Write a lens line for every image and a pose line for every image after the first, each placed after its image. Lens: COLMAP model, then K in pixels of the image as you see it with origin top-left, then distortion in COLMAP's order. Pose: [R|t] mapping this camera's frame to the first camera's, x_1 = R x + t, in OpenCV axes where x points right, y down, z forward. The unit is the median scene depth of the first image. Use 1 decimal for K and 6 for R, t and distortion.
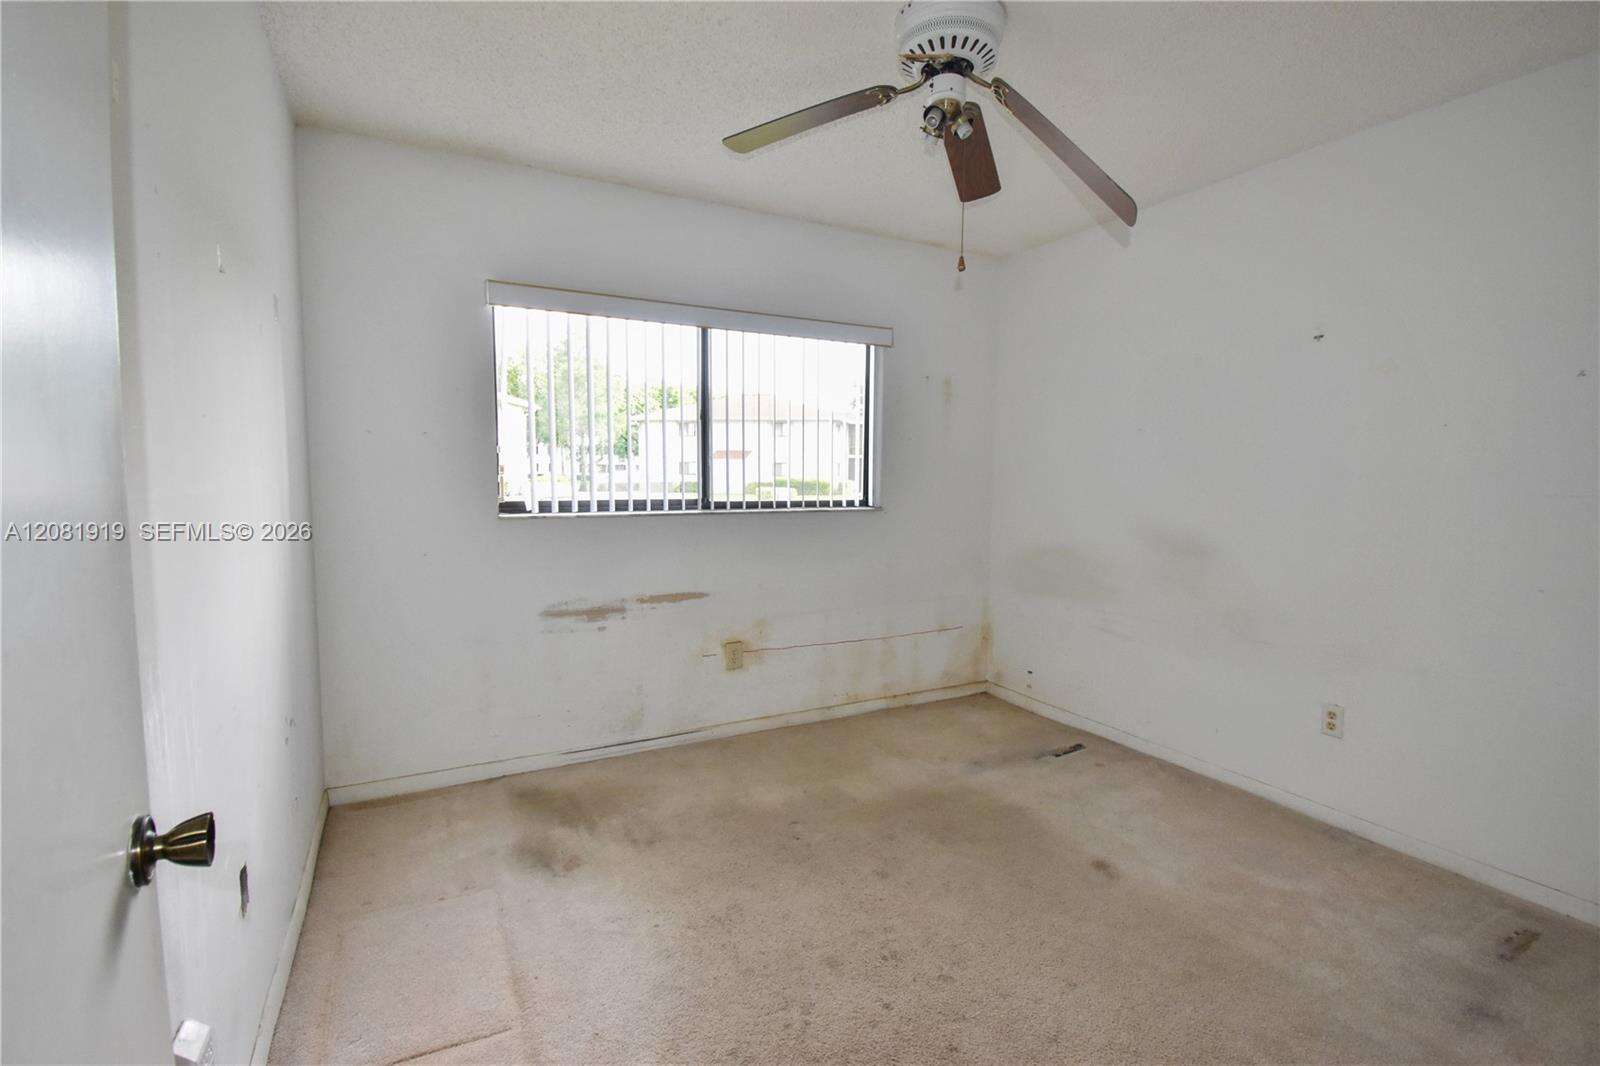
lens RADIAL K [[702.9, 0, 800.0], [0, 702.9, 533.0], [0, 0, 1]] dist [0.021297, -0.024426]
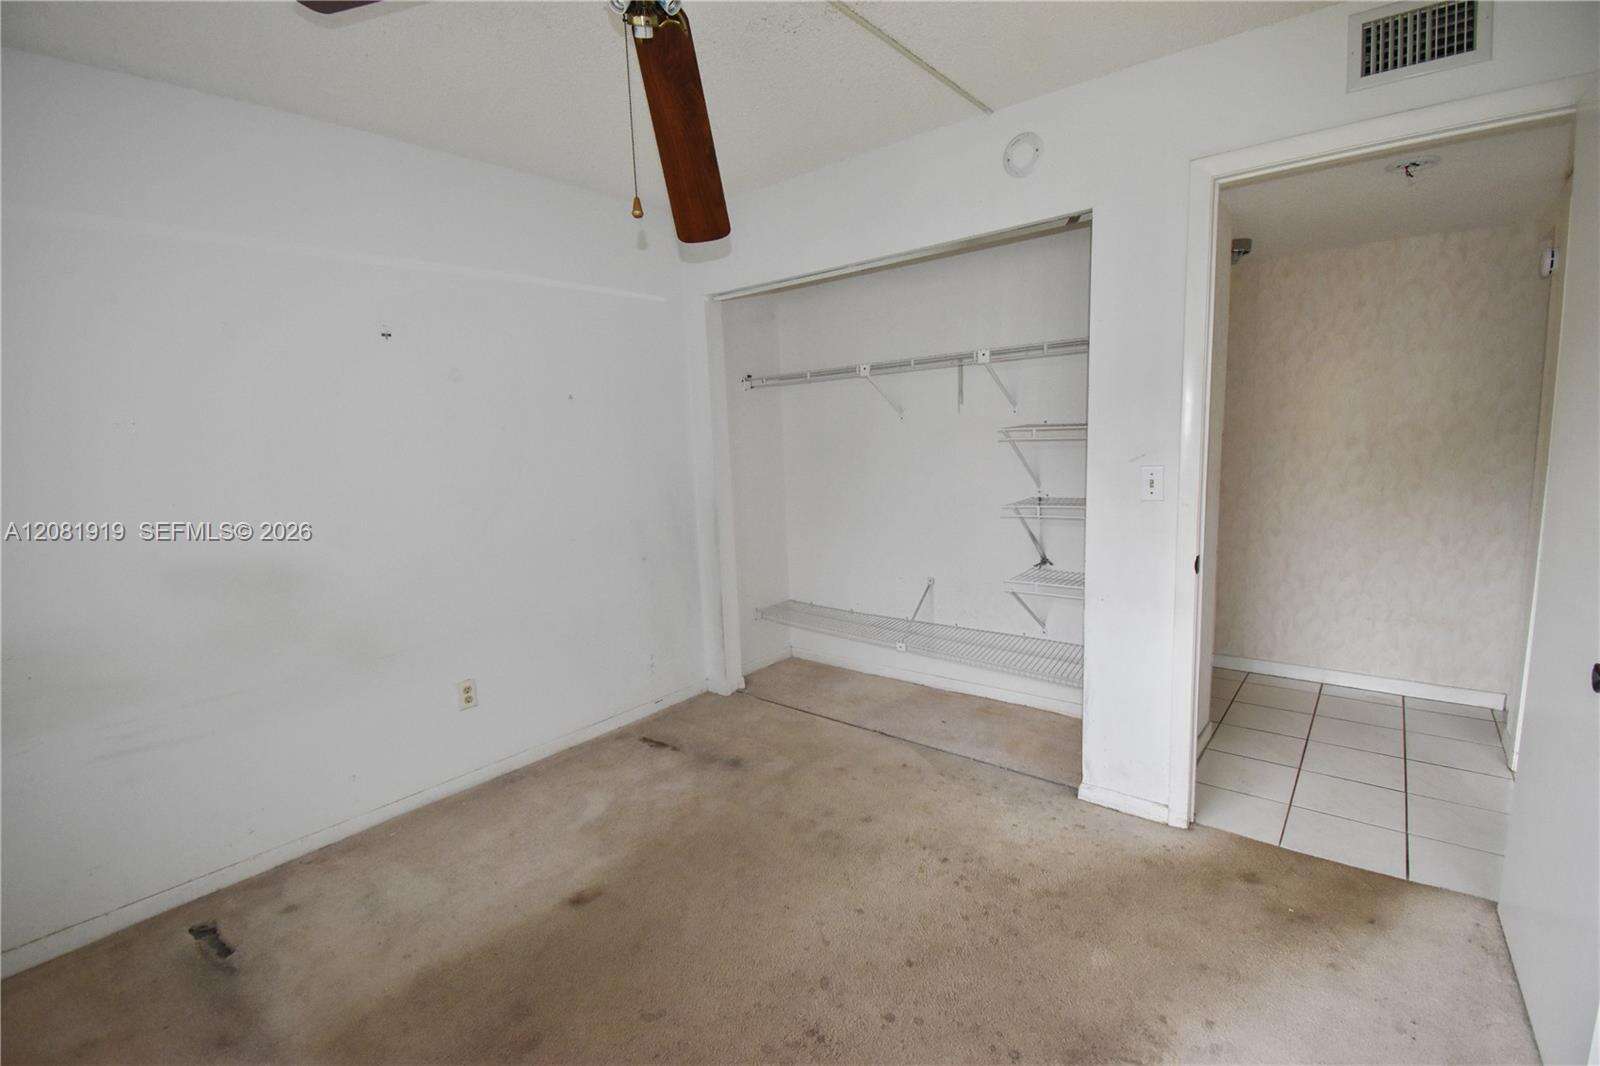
lens RADIAL K [[702.9, 0, 800.0], [0, 702.9, 533.0], [0, 0, 1]] dist [0.021297, -0.024426]
pose [[-0.374816, -0.120037, 0.919295, -0.391169], [0.111365, 0.978573, 0.173183, -0.105529], [-0.920386, 0.167289, -0.353417, 0.804515]]
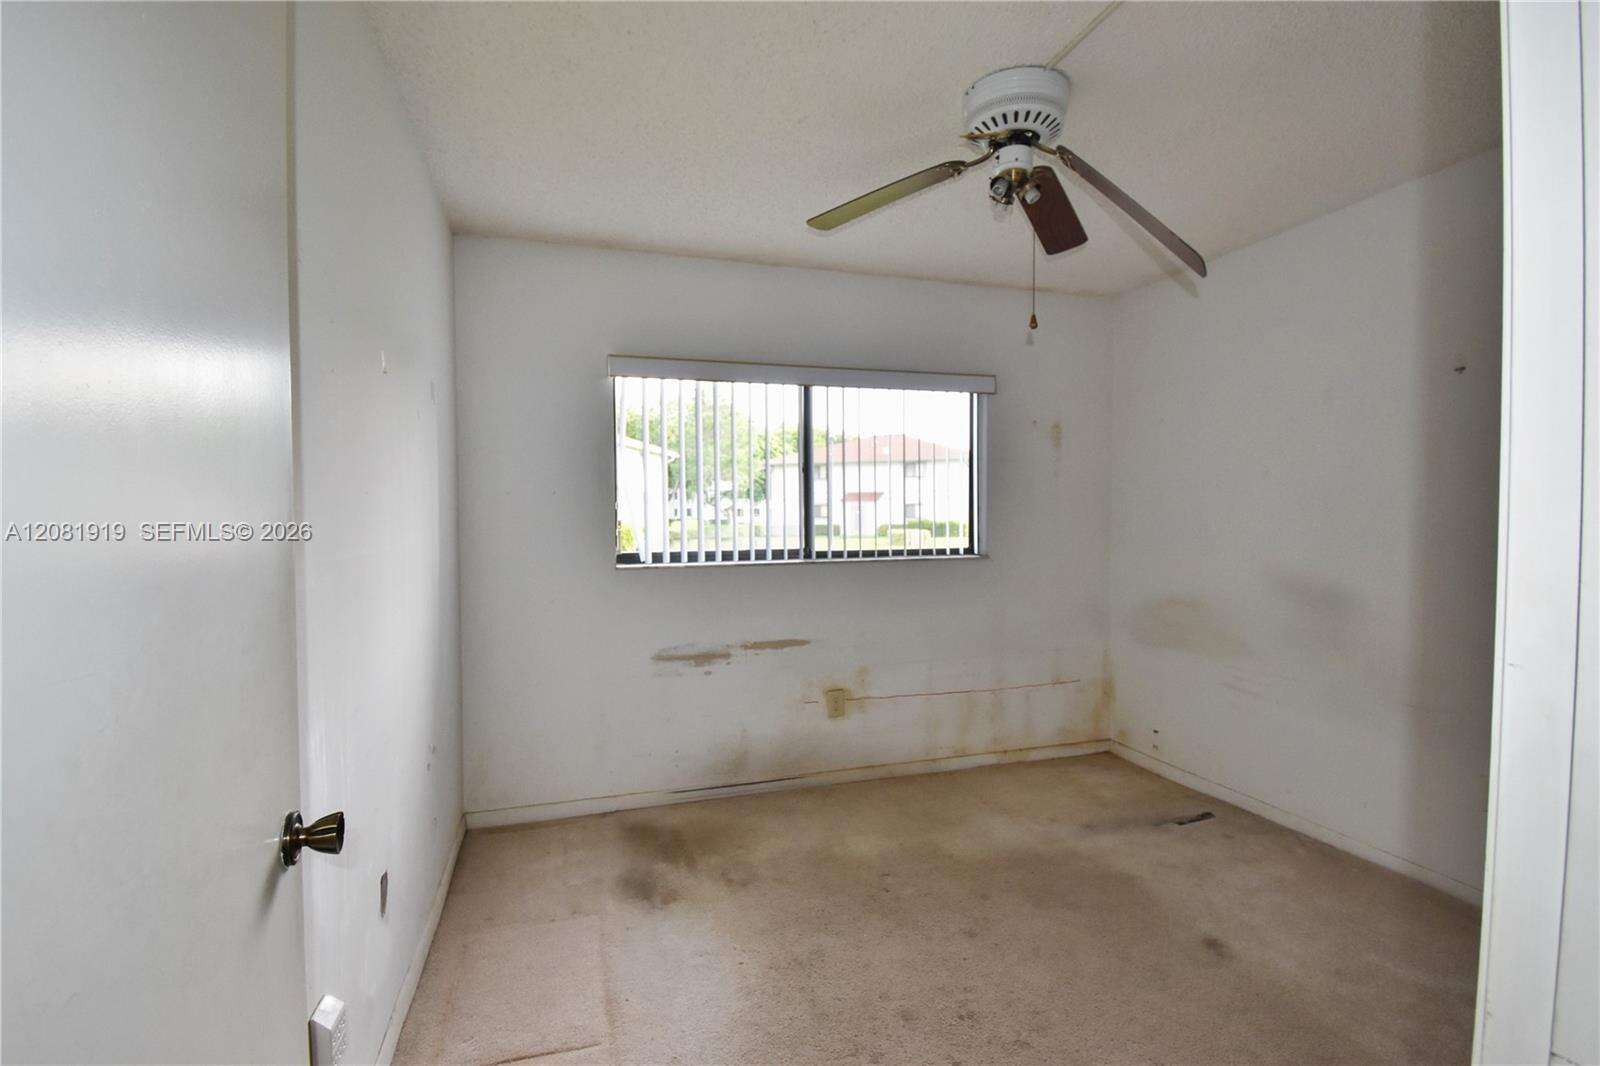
lens RADIAL K [[718.5, 0, 807.1], [0, 718.5, 536.2], [0, 0, 1]] dist [0.024149, -0.027402]
pose [[0.984697, -0.009063, -0.174039, 0.058723], [-0.000705, 0.998431, -0.055983, -0.009135], [0.174273, 0.055249, 0.983146, -0.045465]]
